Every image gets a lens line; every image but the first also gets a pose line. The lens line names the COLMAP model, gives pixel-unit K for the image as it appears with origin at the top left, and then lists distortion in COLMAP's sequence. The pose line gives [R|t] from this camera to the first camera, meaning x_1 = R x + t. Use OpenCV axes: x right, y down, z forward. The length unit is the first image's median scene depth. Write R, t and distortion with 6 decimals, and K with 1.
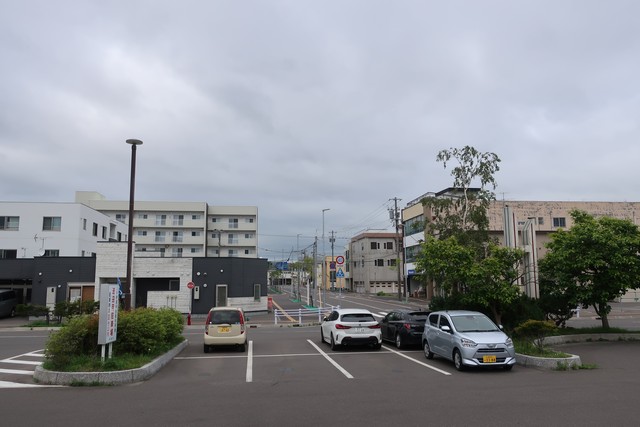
lens RADIAL K [[512.8, 0, 319.6], [0, 512.8, 213.6], [0, 0, 1]] dist [0.006719, -0.016914]
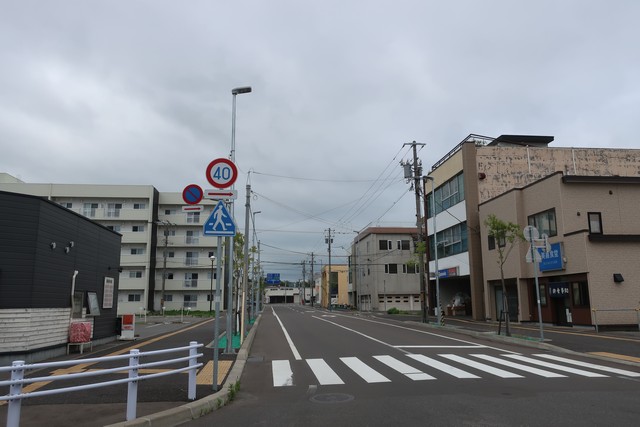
lens RADIAL K [[512.8, 0, 320.4], [0, 512.8, 214.1], [0, 0, 1]] dist [0.006719, -0.016914]
pose [[0.999555, -0.005036, -0.029415, 0.038650], [0.003921, 0.999276, -0.037840, 0.046683], [0.029585, 0.037708, 0.998851, 0.276841]]
